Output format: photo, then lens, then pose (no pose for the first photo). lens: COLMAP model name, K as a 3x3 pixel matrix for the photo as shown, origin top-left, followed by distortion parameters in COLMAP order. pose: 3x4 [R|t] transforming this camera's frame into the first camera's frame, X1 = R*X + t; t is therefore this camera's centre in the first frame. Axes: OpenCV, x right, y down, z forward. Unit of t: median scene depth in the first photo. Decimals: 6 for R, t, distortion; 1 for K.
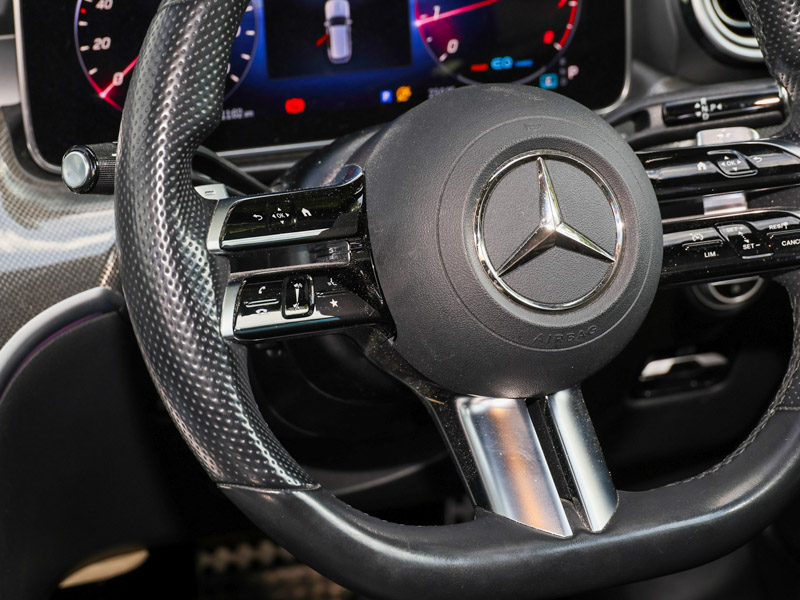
lens RADIAL K [[2252.7, 0, 394.4], [0, 2252.7, 297.6], [0, 0, 1]] dist [-0.055032, 0.000000]
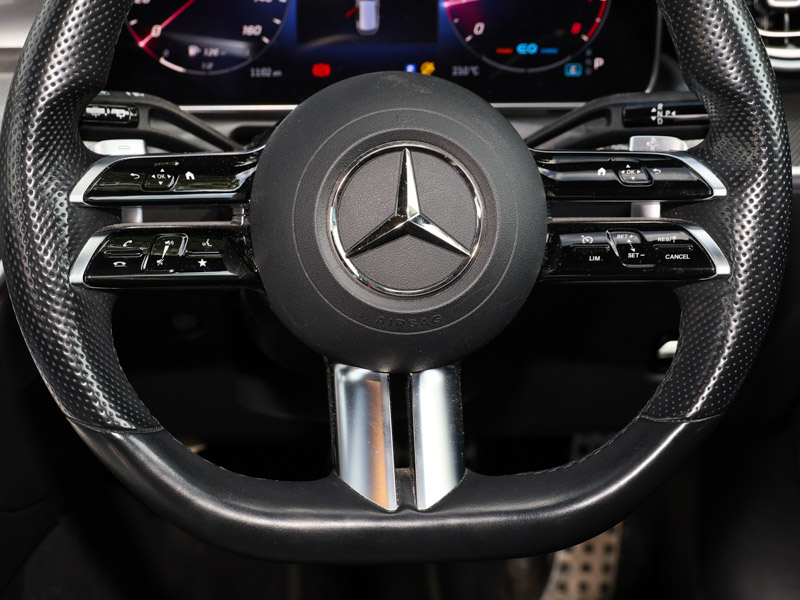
lens RADIAL K [[1884.5, 0, 399.5], [0, 1884.5, 291.4], [0, 0, 1]] dist [-0.062029, 0.000000]
pose [[0.961059, 0.128177, -0.244818, 0.265890], [-0.115232, 0.991107, 0.066548, -0.051108], [0.251171, -0.035745, 0.967283, 0.143826]]
